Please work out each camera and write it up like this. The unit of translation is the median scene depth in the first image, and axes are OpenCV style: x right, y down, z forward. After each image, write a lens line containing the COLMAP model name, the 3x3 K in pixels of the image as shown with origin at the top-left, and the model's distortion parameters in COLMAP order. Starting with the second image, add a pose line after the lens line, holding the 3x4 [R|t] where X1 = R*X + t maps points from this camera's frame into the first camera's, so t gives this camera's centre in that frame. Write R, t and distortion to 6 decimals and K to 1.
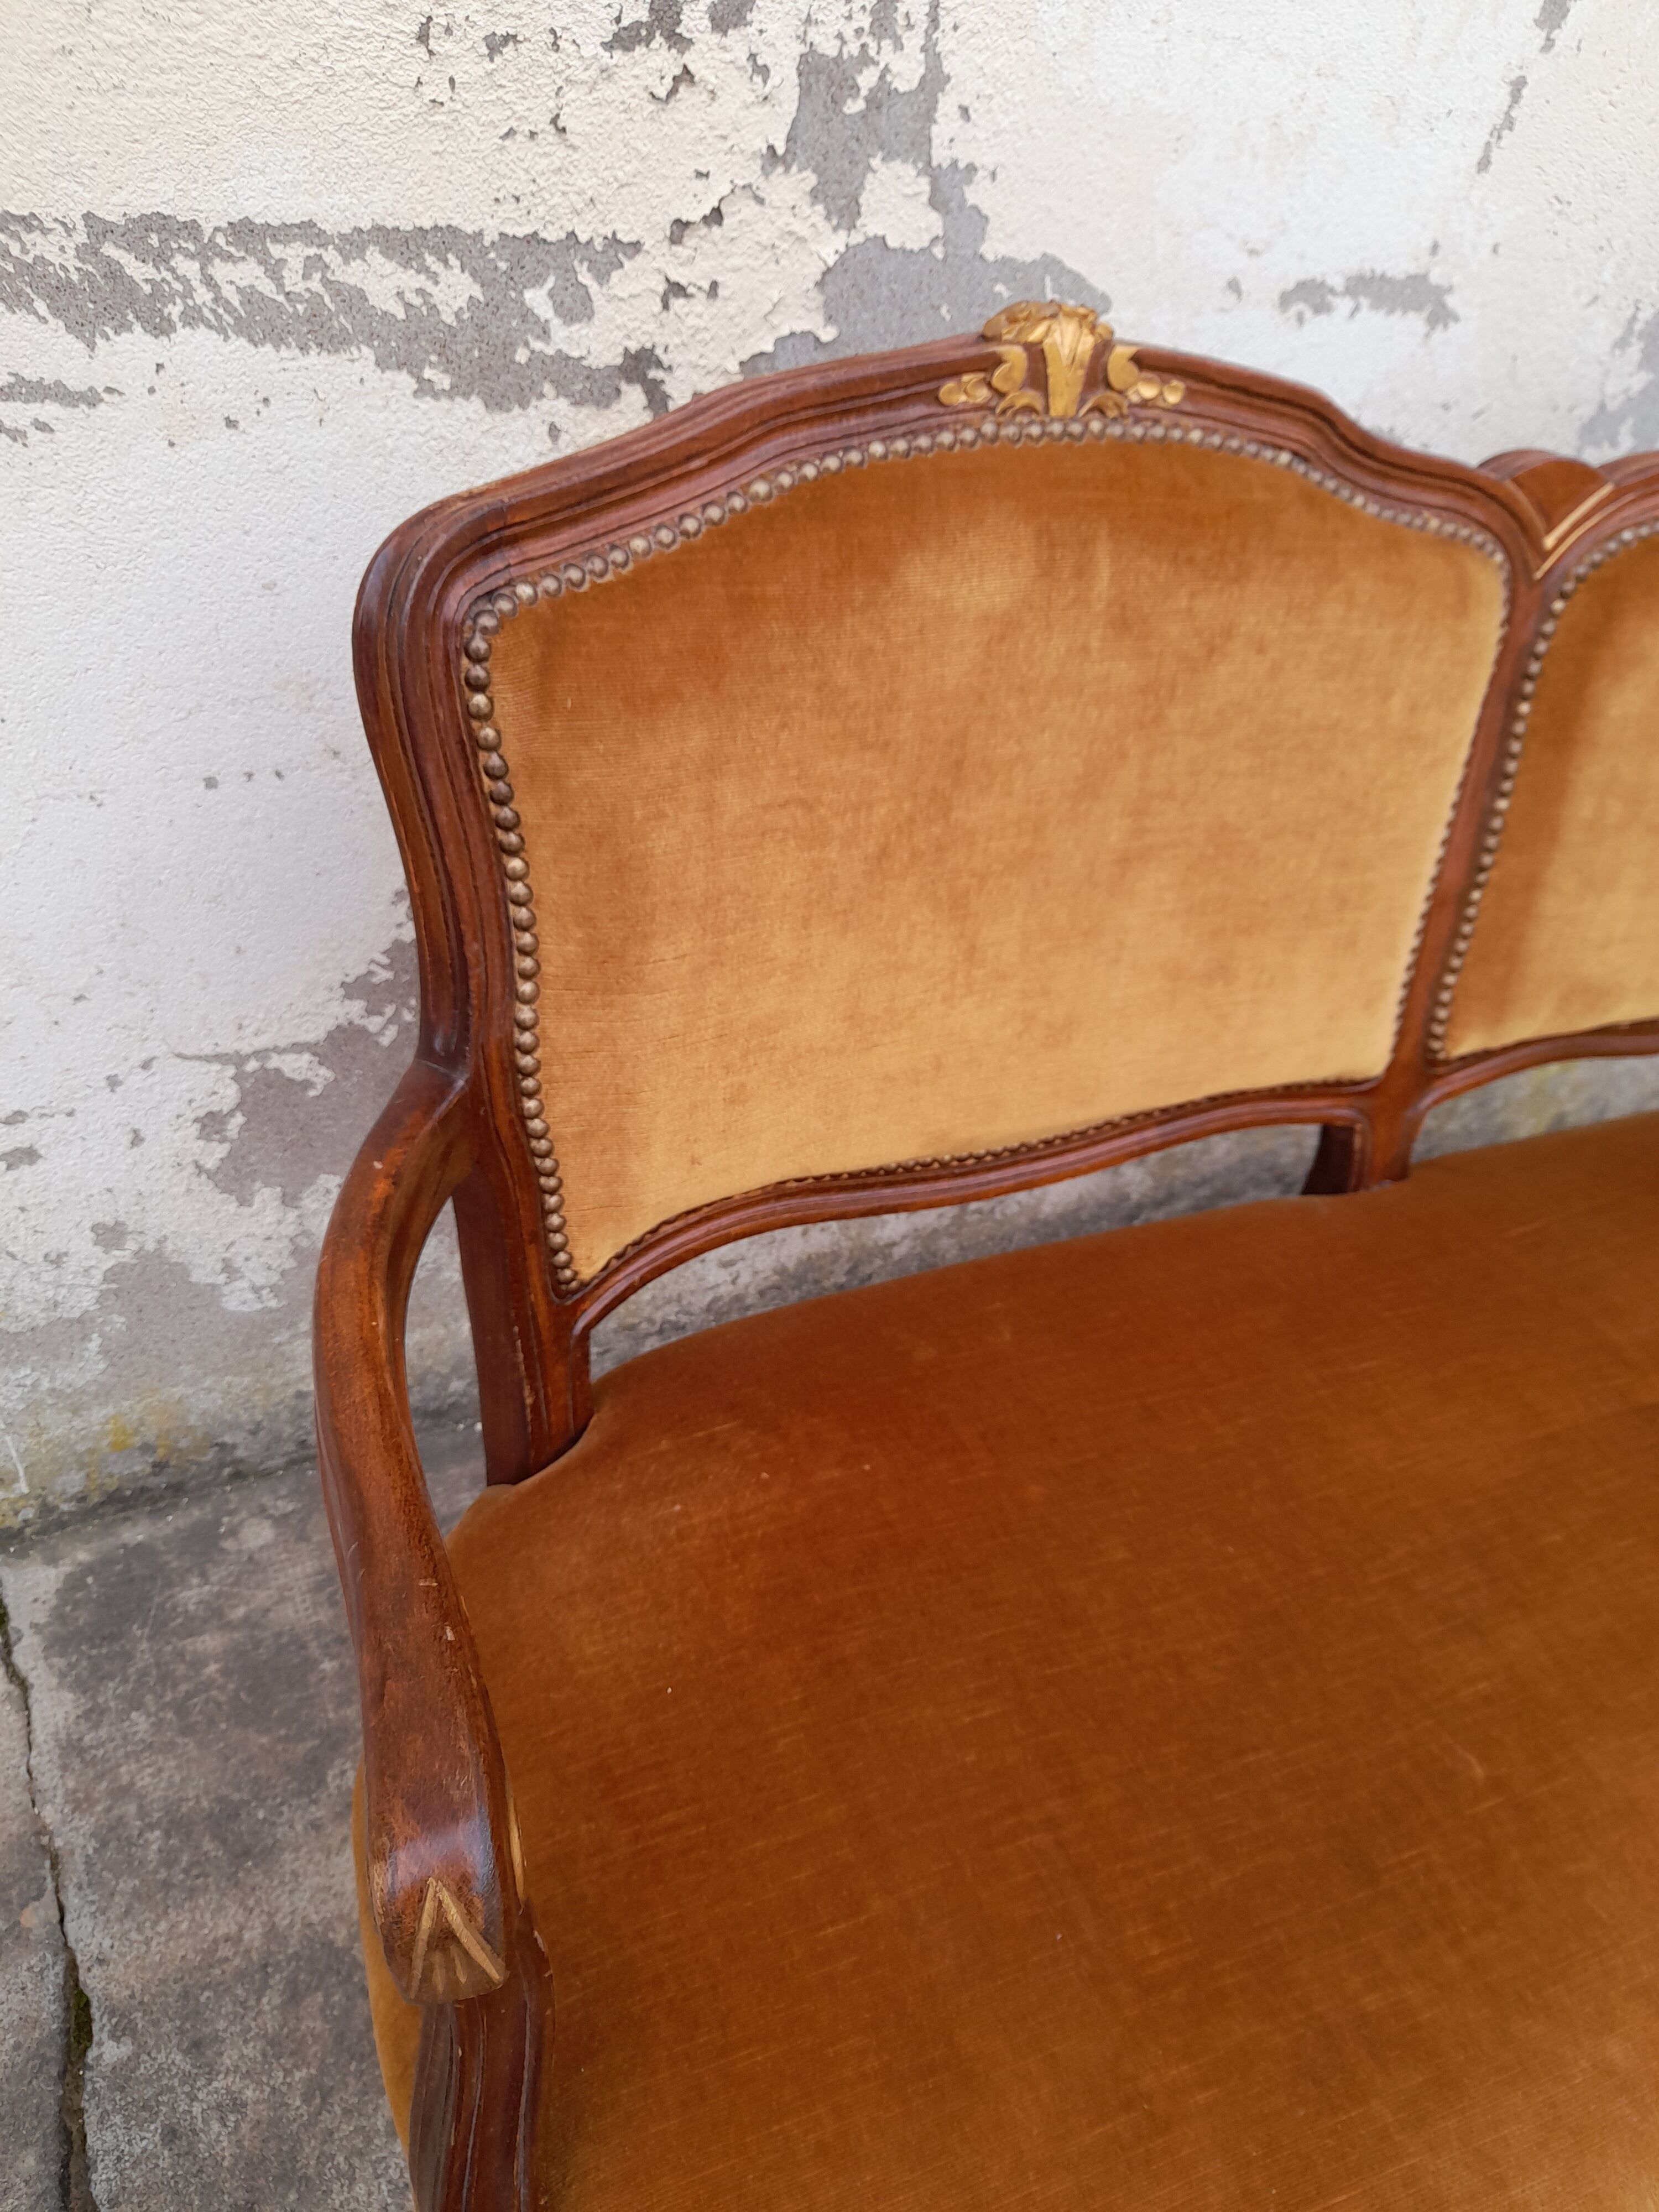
lens RADIAL K [[1662.2, 0, 793.5], [0, 1662.2, 1104.7], [0, 0, 1]] dist [0.031437, -0.027545]
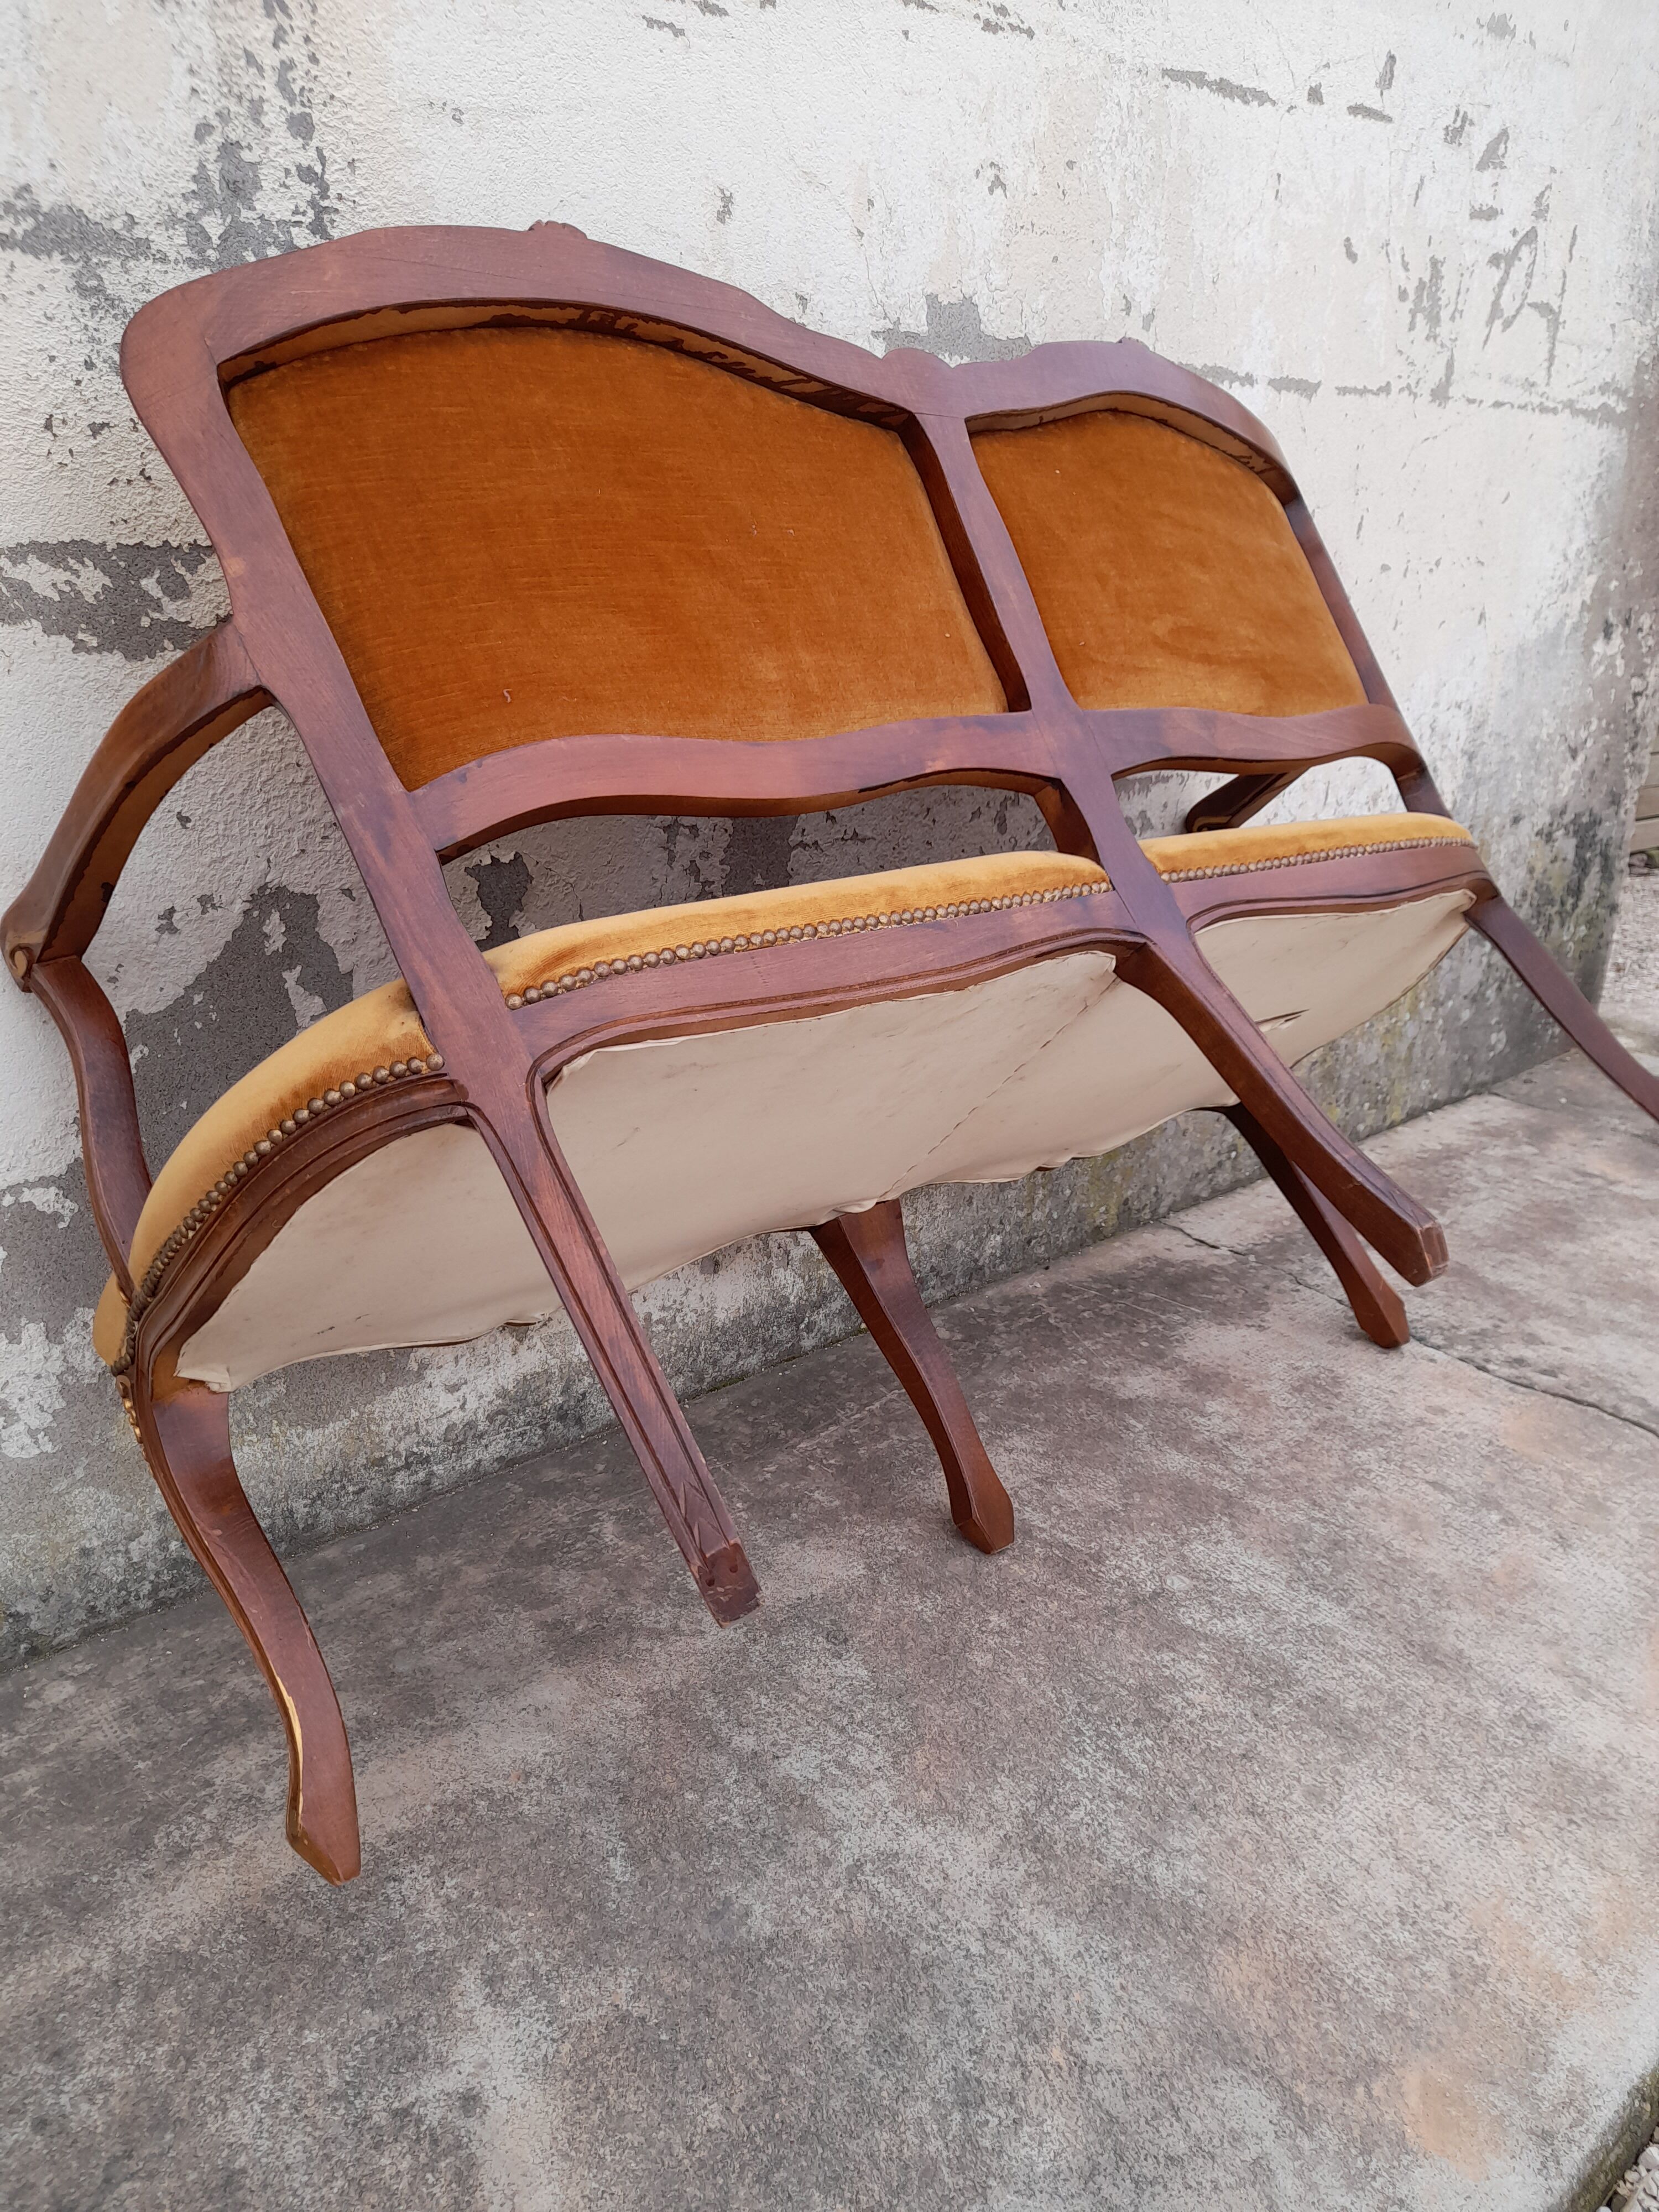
lens RADIAL K [[1662.2, 0, 804.3], [0, 1662.2, 1085.6], [0, 0, 1]] dist [0.031437, -0.027545]
pose [[0.959097, -0.208427, 0.191551, 0.026219], [0.261051, 0.912921, -0.313731, 0.510276], [-0.109481, 0.350903, 0.929990, -0.292891]]
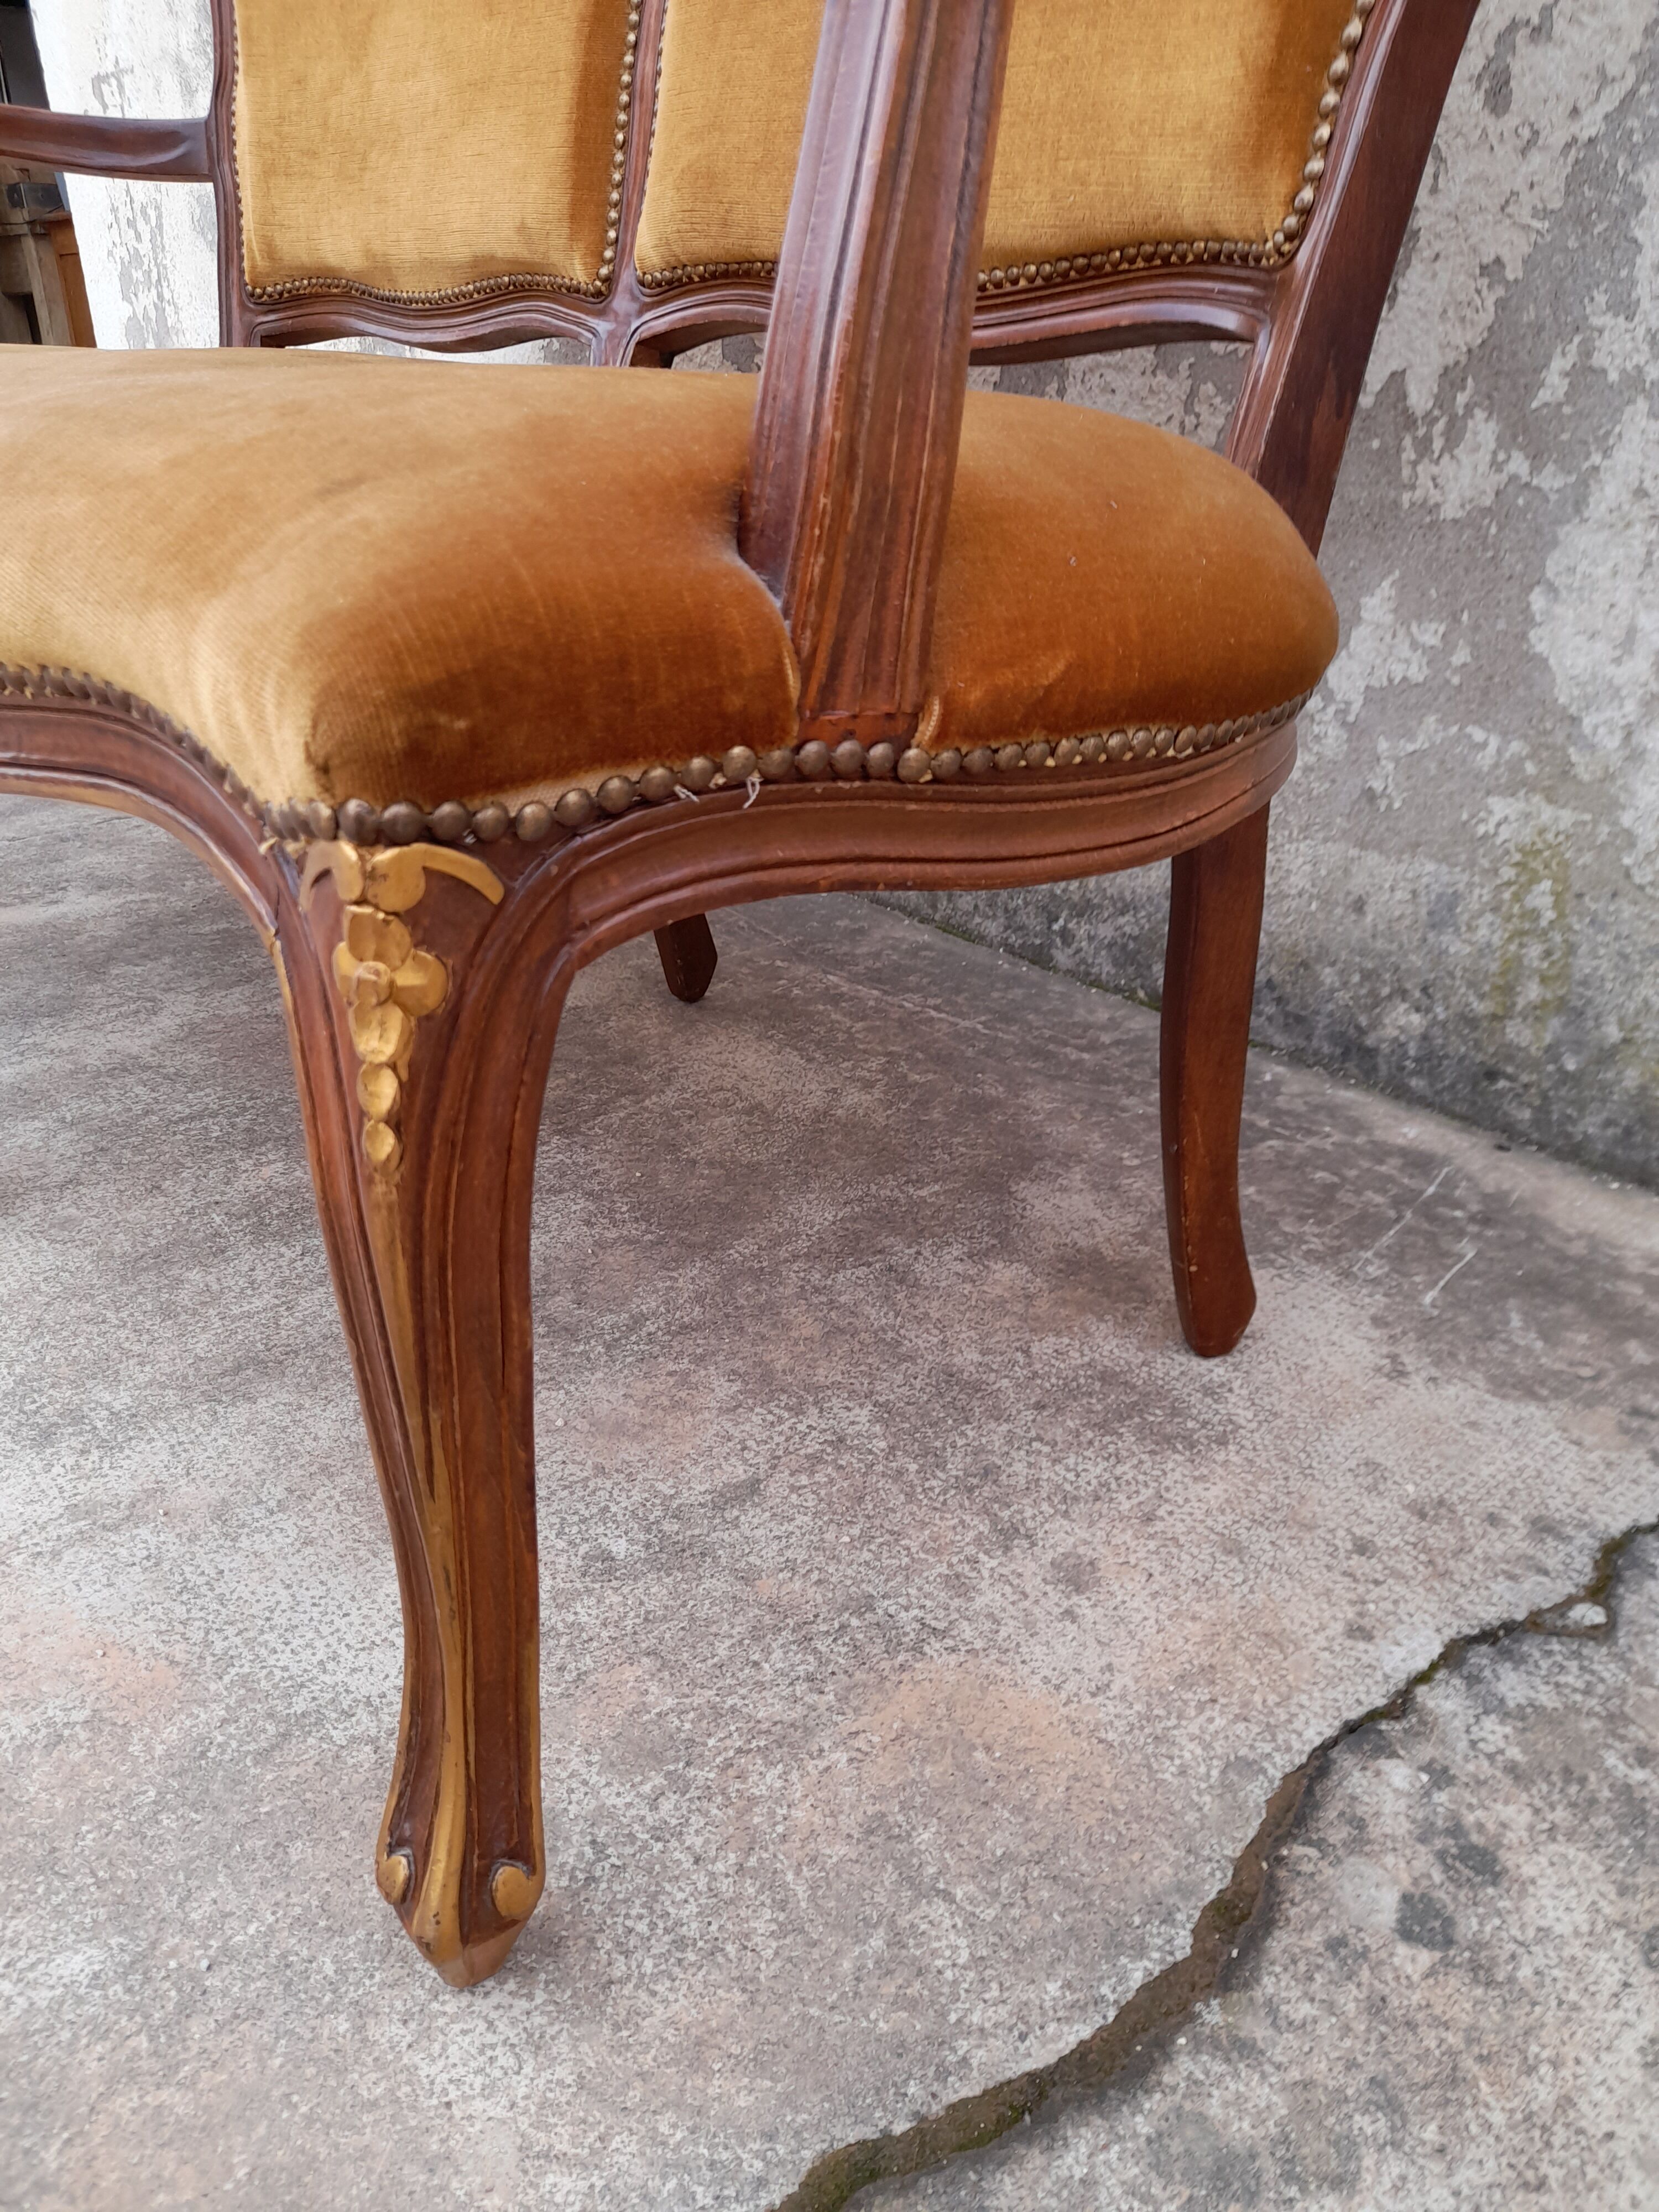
lens RADIAL K [[1662.2, 0, 806.4], [0, 1662.2, 1109.8], [0, 0, 1]] dist [0.031437, -0.027545]
pose [[0.212905, 0.268045, -0.939587, 1.759364], [-0.607746, 0.789301, 0.087460, 0.264896], [0.765060, 0.552409, 0.330950, 1.198166]]
